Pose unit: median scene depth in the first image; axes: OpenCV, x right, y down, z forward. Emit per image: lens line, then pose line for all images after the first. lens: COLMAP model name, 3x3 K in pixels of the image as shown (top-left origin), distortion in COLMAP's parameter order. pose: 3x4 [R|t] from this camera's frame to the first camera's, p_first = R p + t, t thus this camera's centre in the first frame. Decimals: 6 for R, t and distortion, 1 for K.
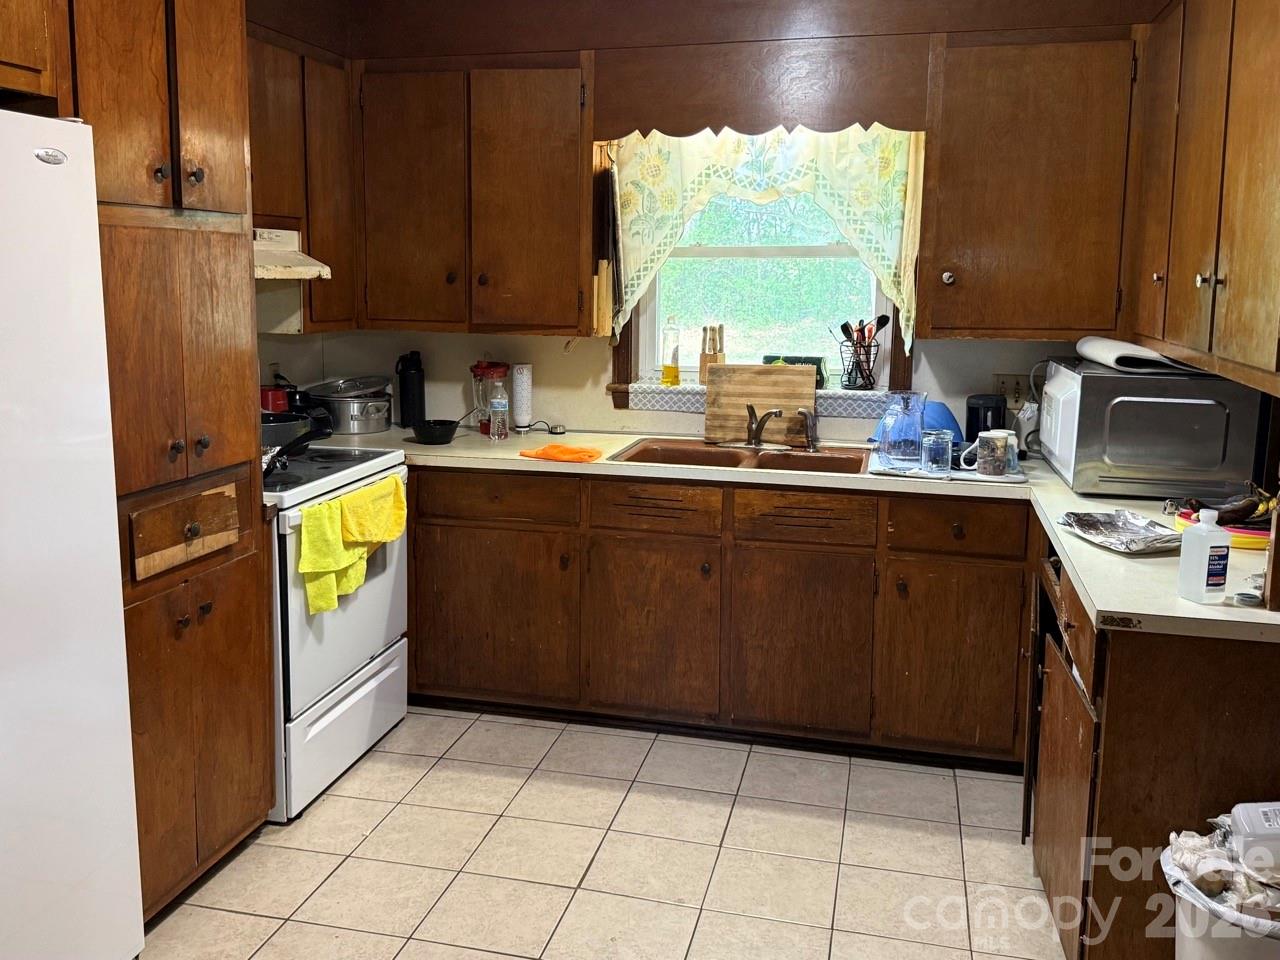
lens RADIAL K [[1134.4, 0, 663.7], [0, 1134.4, 489.3], [0, 0, 1]] dist [0.143607, -0.239867]
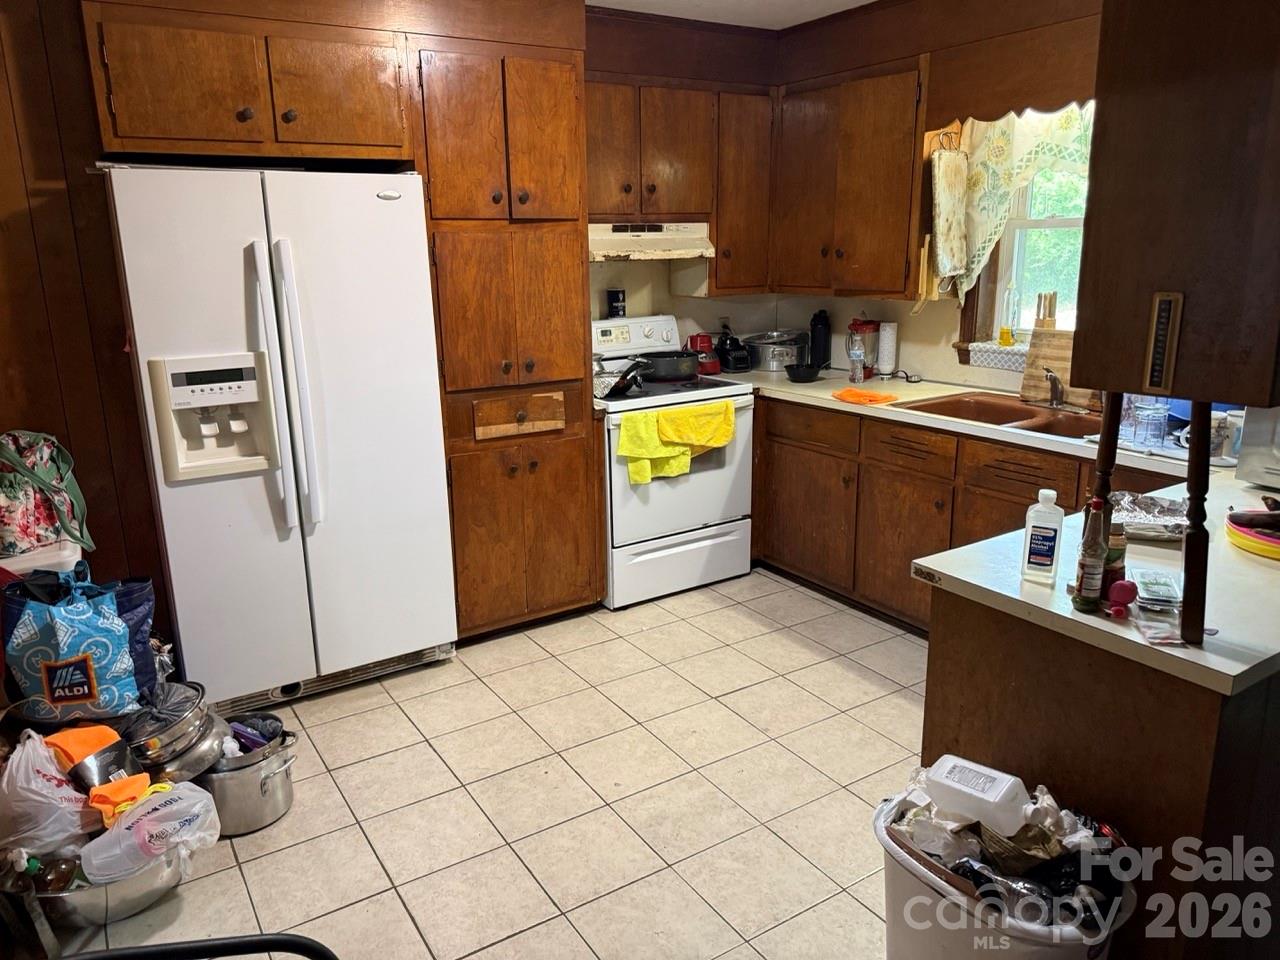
lens RADIAL K [[903.3, 0, 639.8], [0, 903.3, 543.2], [0, 0, 1]] dist [0.032128, -0.005460]
pose [[0.725319, 0.197302, -0.659533, 0.453406], [-0.106341, 0.978661, 0.175823, -0.024468], [0.680150, -0.057392, 0.730823, 0.099708]]
